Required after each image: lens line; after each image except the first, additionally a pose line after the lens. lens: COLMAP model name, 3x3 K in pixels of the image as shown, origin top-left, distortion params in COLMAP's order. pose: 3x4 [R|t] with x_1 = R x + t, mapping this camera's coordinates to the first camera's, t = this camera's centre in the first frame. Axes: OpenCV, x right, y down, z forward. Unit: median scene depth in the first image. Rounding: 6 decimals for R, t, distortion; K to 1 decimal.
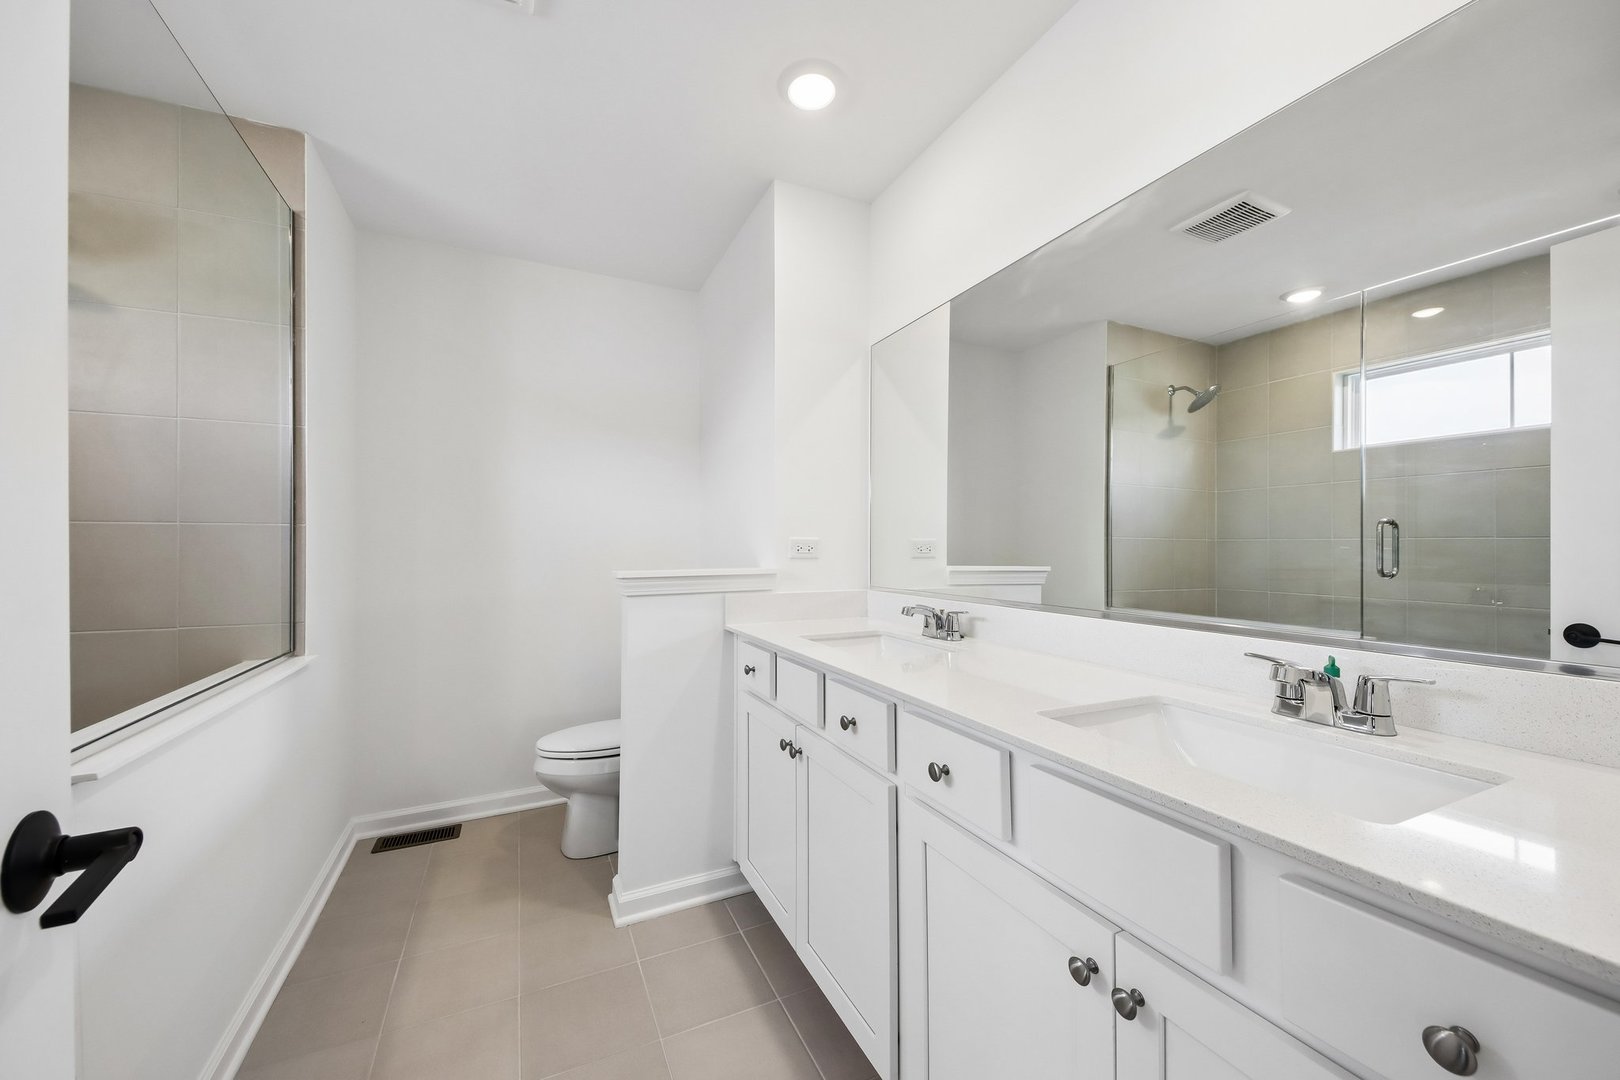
lens RADIAL K [[603.6, 0, 802.2], [0, 603.6, 546.6], [0, 0, 1]] dist [0.055701, -0.030171]
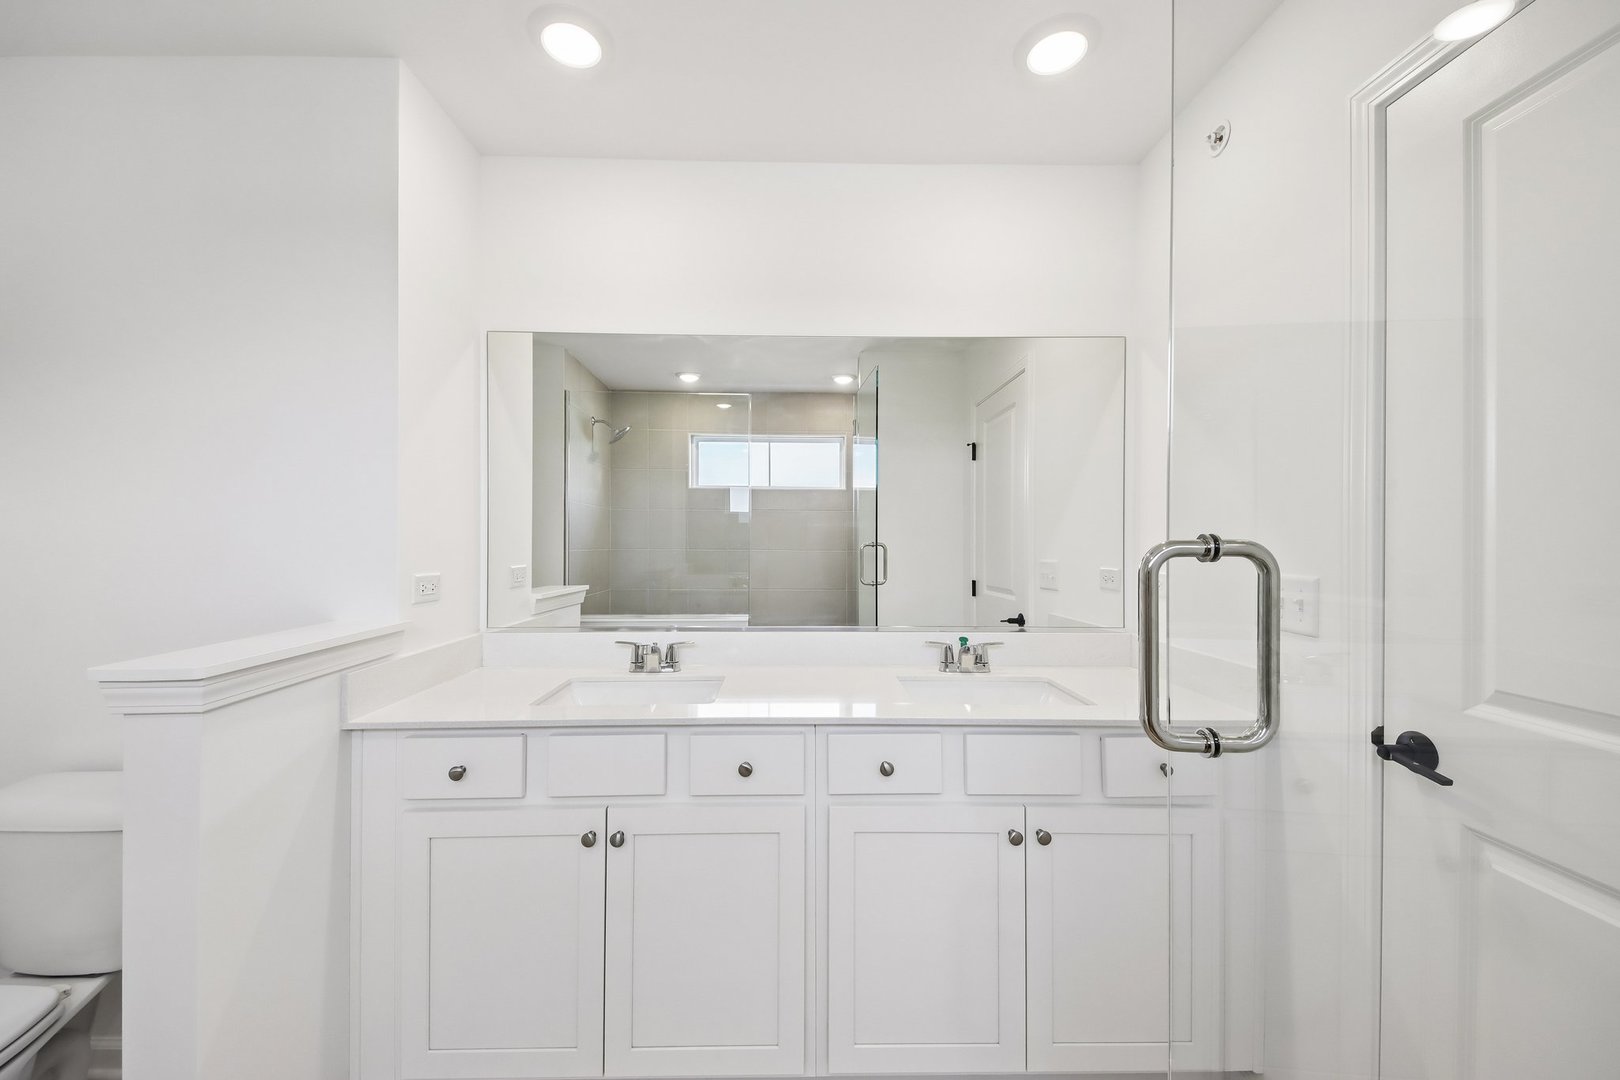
lens RADIAL K [[603.6, 0, 802.2], [0, 603.6, 546.6], [0, 0, 1]] dist [0.055701, -0.030171]
pose [[0.405906, -0.007988, 0.913880, -0.470914], [-0.005454, 0.999923, 0.011162, -0.054894], [-0.913899, -0.009515, 0.405831, 0.286152]]
